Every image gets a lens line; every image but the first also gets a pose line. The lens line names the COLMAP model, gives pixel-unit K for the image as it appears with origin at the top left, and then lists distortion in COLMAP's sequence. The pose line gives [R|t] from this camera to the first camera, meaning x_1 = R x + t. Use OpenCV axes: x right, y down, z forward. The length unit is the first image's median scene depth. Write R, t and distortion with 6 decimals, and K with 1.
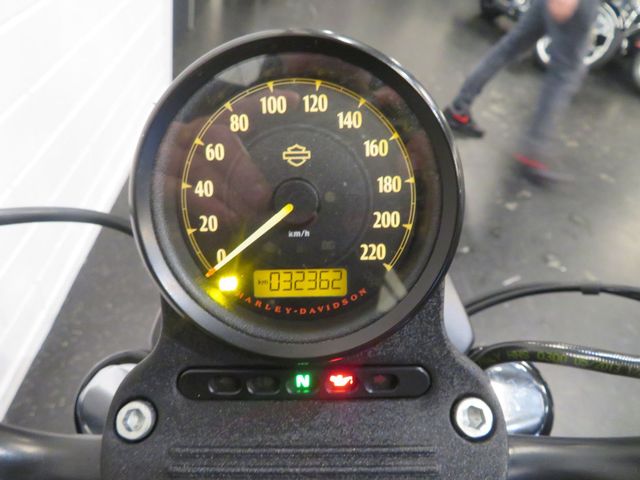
lens RADIAL K [[459.3, 0, 320.0], [0, 459.3, 240.0], [0, 0, 1]] dist [-0.008510, 0.001235]
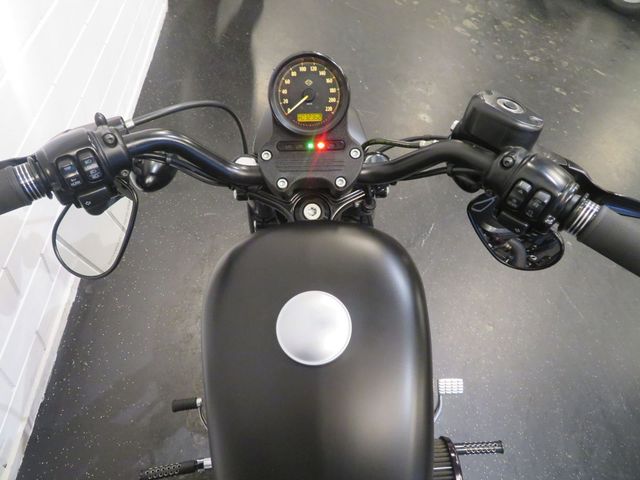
lens RADIAL K [[459.3, 0, 320.0], [0, 459.3, 240.0], [0, 0, 1]] dist [-0.008510, 0.001235]
pose [[0.999419, -0.011344, 0.032125, -0.094123], [0.005455, 0.984056, 0.177775, 0.427920], [-0.033629, -0.177497, 0.983547, -2.996736]]
